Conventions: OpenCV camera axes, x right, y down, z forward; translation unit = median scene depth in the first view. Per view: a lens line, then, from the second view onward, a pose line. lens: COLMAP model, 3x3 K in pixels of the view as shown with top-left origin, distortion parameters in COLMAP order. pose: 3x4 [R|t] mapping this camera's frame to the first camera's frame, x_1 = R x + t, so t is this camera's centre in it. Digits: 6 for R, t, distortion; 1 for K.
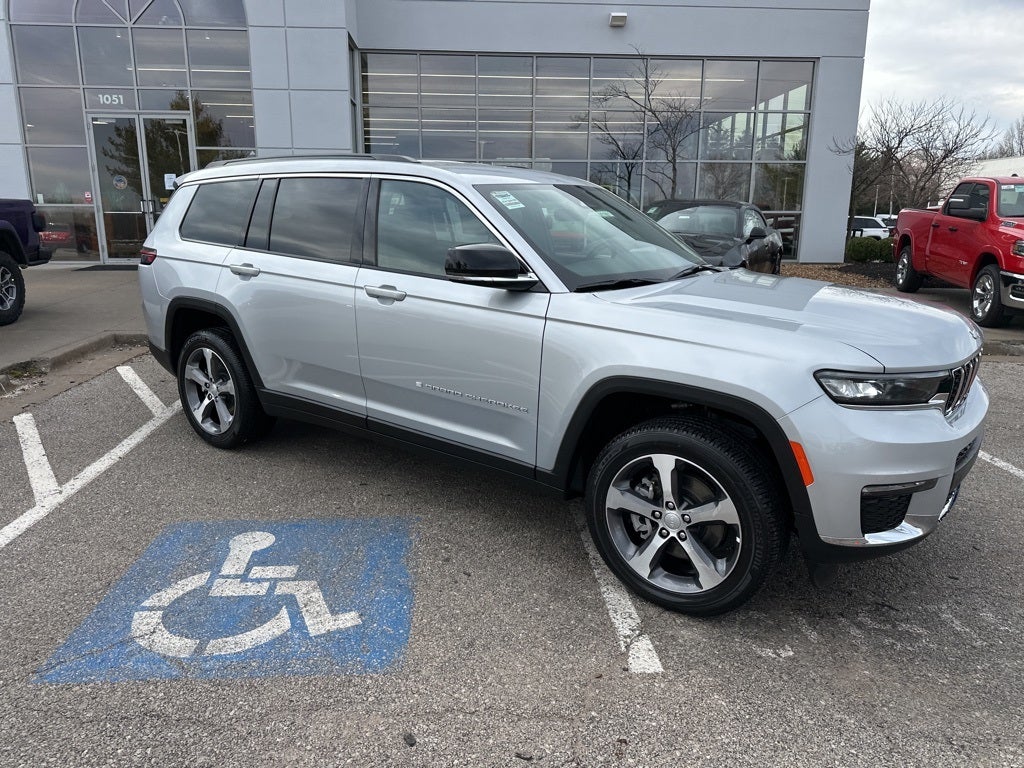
lens RADIAL K [[720.3, 0, 507.4], [0, 720.3, 383.3], [0, 0, 1]] dist [0.046350, -0.052393]
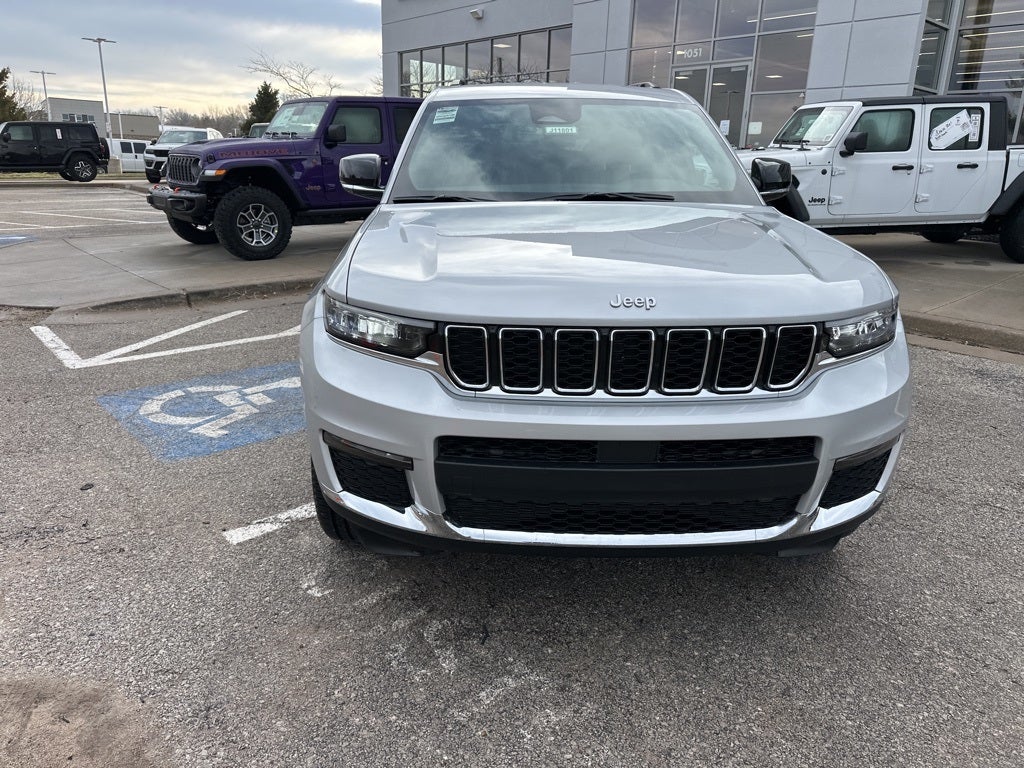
lens RADIAL K [[720.3, 0, 505.1], [0, 720.3, 374.6], [0, 0, 1]] dist [0.046350, -0.052393]
pose [[0.613088, 0.232497, -0.755028, 1.029880], [-0.196855, 0.970528, 0.139008, -0.068993], [0.765095, 0.063407, 0.640788, 0.501710]]
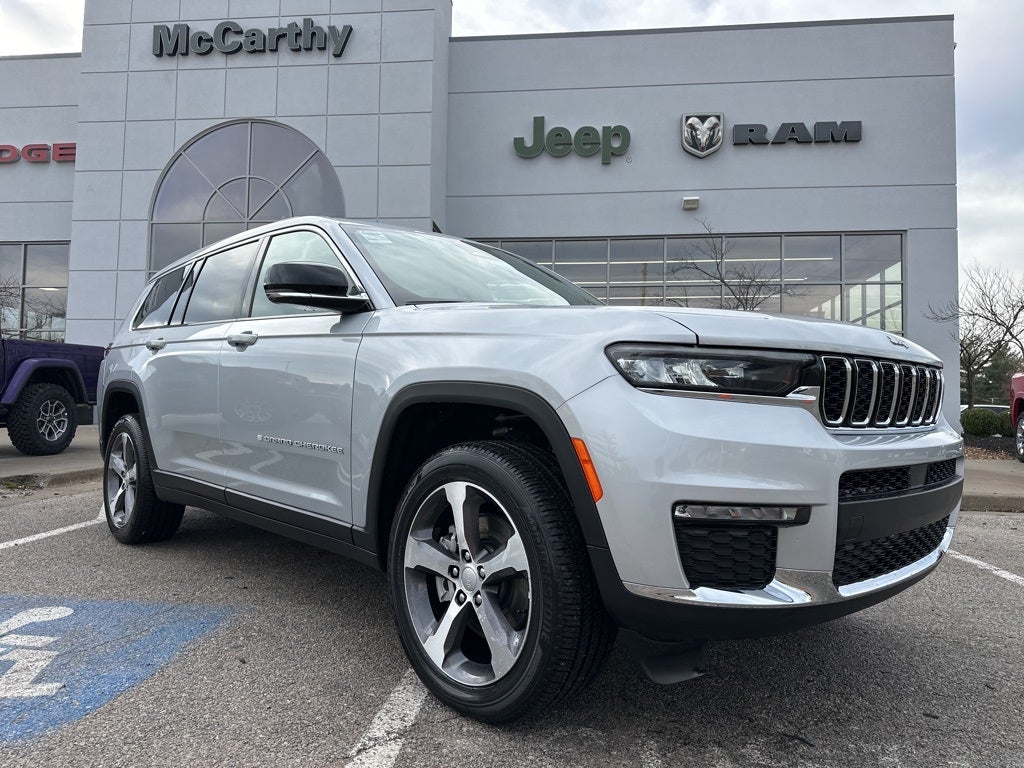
lens RADIAL K [[720.3, 0, 507.8], [0, 720.3, 382.8], [0, 0, 1]] dist [0.046350, -0.052393]
pose [[0.985228, 0.001698, -0.171240, 0.369041], [-0.048316, 0.962083, -0.268445, 0.182861], [0.164291, 0.272753, 0.947953, 0.245514]]
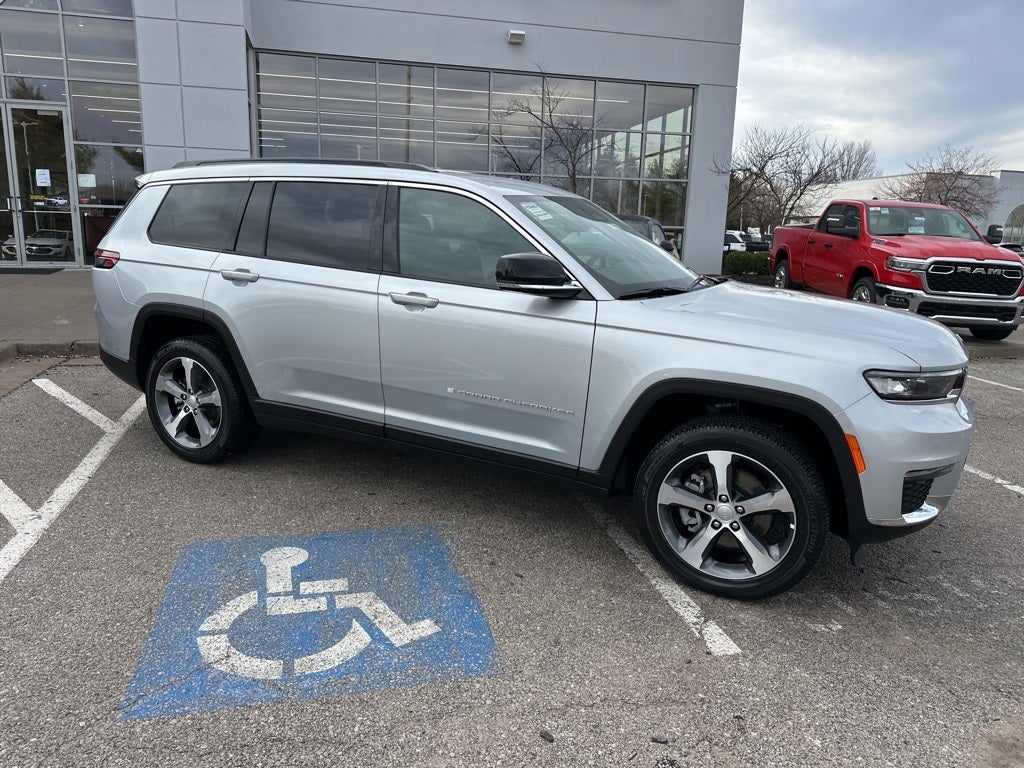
lens RADIAL K [[720.3, 0, 508.9], [0, 720.3, 374.9], [0, 0, 1]] dist [0.046350, -0.052393]
pose [[0.983380, -0.014118, 0.181012, -0.263506], [0.018141, 0.999623, -0.020589, 0.001799], [-0.180653, 0.023531, 0.983265, -0.004952]]
